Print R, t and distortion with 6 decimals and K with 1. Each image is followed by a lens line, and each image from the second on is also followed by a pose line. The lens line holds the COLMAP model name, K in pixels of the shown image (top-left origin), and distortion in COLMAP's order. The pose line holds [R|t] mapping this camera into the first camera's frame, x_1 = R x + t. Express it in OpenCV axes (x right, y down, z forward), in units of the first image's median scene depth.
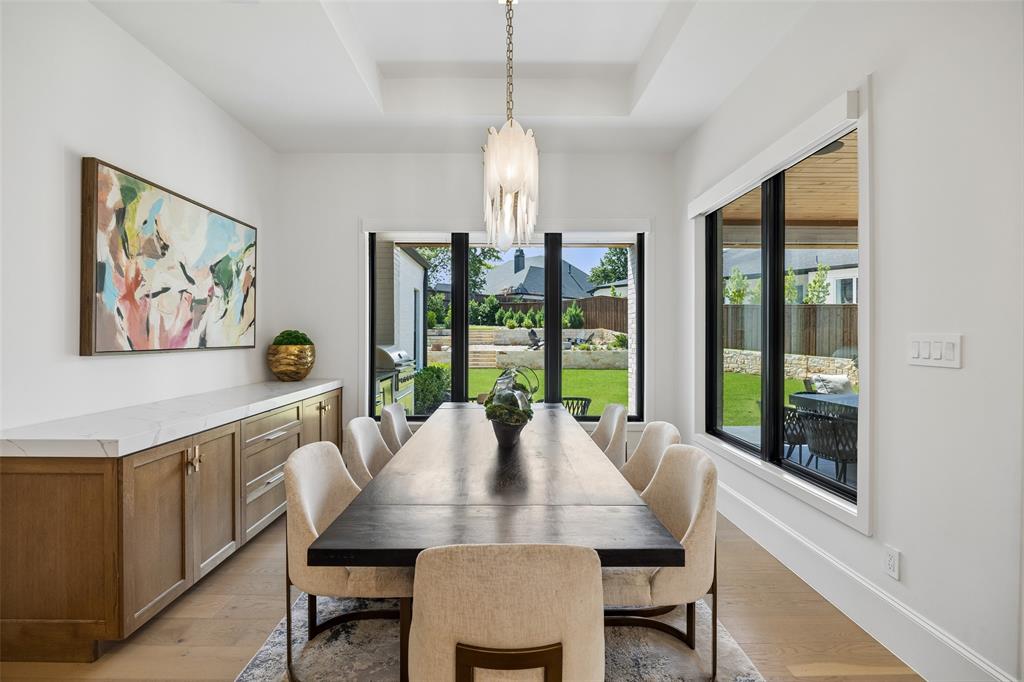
lens RADIAL K [[449.3, 0, 509.2], [0, 449.3, 333.8], [0, 0, 1]] dist [-0.014097, 0.000053]
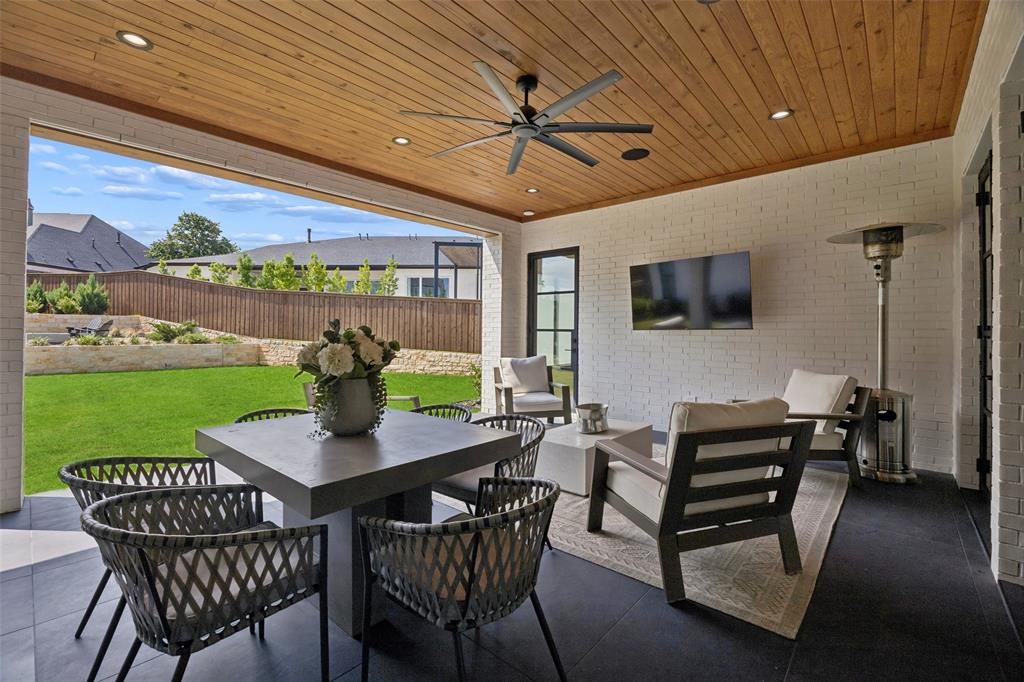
lens RADIAL K [[449.3, 0, 509.2], [0, 449.3, 333.8], [0, 0, 1]] dist [-0.014097, 0.000053]
pose [[0.667625, 0.000143, 0.744497, 0.086295], [-0.012135, 0.999869, 0.010689, 0.004341], [-0.744399, -0.016171, 0.667540, 0.075563]]
